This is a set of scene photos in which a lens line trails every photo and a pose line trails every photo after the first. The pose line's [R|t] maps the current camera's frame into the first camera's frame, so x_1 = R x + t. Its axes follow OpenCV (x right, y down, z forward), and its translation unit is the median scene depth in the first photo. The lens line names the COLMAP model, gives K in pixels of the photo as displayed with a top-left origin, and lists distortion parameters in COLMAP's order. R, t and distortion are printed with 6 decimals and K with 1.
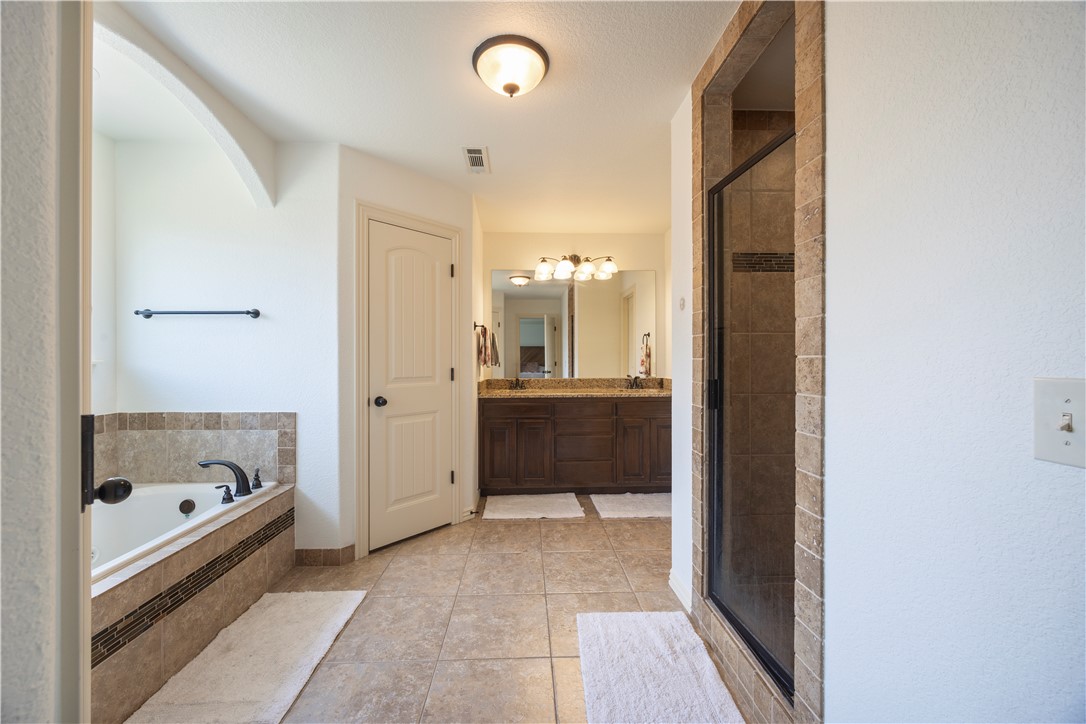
lens RADIAL K [[412.4, 0, 538.9], [0, 412.4, 363.6], [0, 0, 1]] dist [-0.000338, -0.000041]
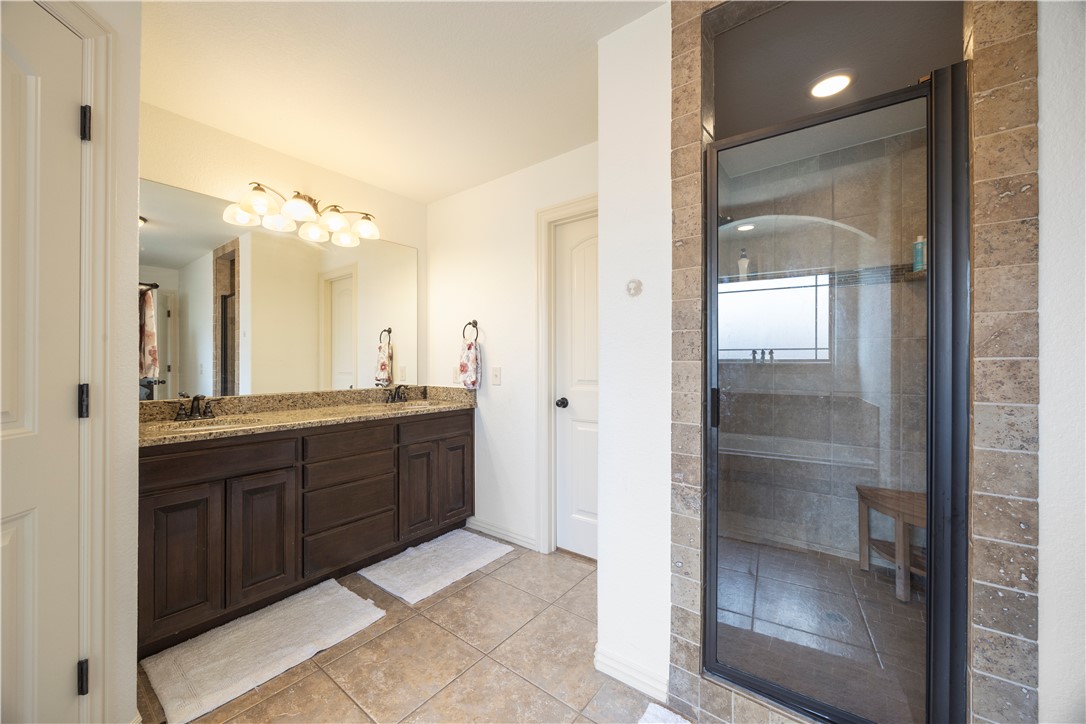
lens RADIAL K [[412.4, 0, 538.9], [0, 412.4, 363.6], [0, 0, 1]] dist [-0.000338, -0.000041]
pose [[0.644381, 0.000551, 0.764704, -0.196877], [0.005856, 0.999967, -0.005655, -0.002441], [-0.764682, 0.008122, 0.644357, 0.382928]]
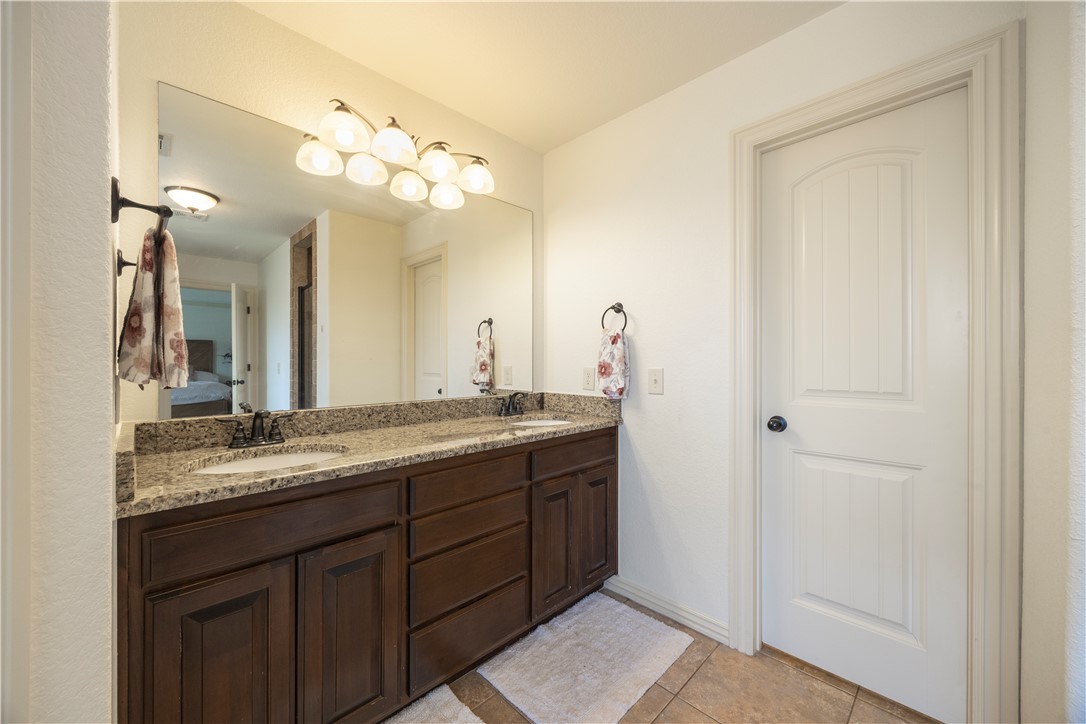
lens RADIAL K [[412.4, 0, 538.9], [0, 412.4, 363.6], [0, 0, 1]] dist [-0.000338, -0.000041]
pose [[0.740670, -0.000498, 0.671868, -0.128280], [0.004263, 0.999983, -0.003958, -0.005608], [-0.671855, 0.005796, 0.740660, 0.661833]]
